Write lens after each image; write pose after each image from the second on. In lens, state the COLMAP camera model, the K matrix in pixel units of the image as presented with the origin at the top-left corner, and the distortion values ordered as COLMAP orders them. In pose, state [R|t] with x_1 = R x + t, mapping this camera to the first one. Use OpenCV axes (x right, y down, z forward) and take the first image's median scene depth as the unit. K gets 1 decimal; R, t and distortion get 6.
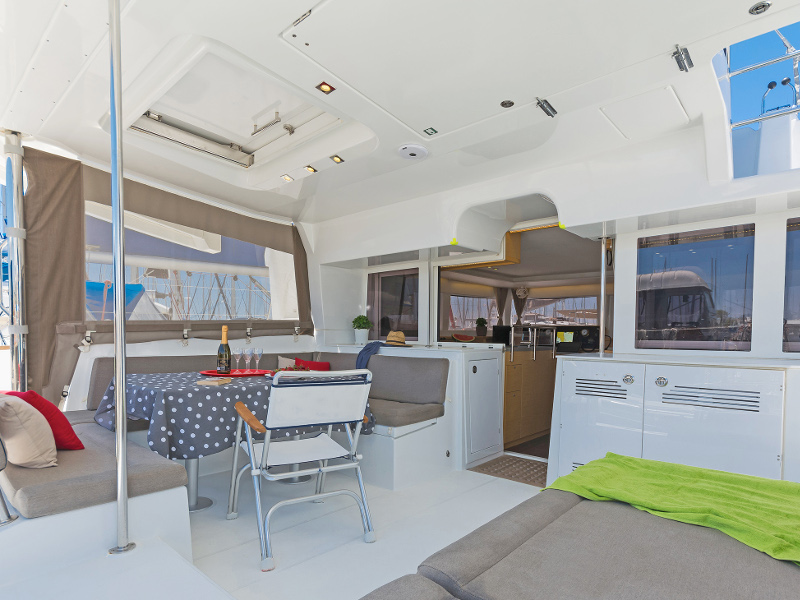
lens RADIAL K [[446.0, 0, 402.5], [0, 446.0, 343.5], [0, 0, 1]] dist [0.002659, 0.002752]
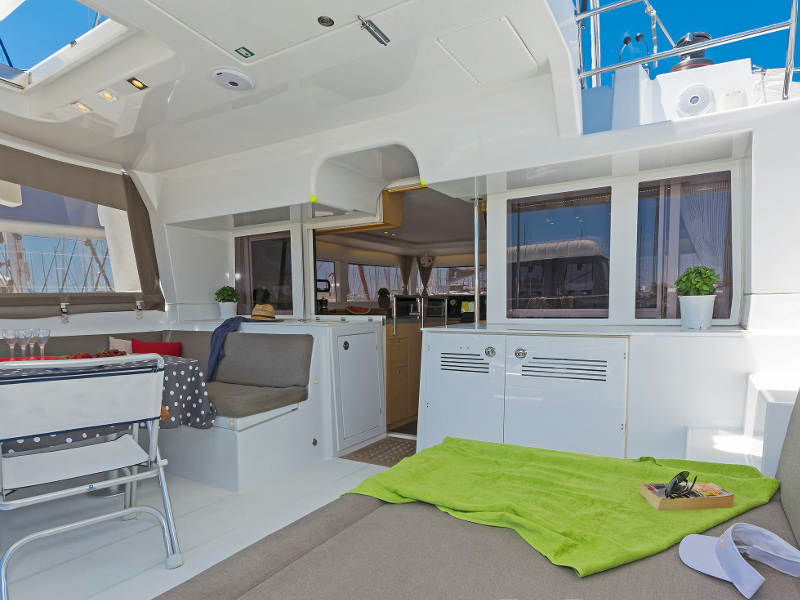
lens RADIAL K [[461.0, 0, 432.0], [0, 461.0, 339.2], [0, 0, 1]] dist [0.004221, 0.000838]
pose [[0.977017, -0.033068, 0.210581, 0.162060], [0.022259, 0.998320, 0.053492, -0.000053], [-0.211996, -0.047575, 0.976112, 0.079050]]
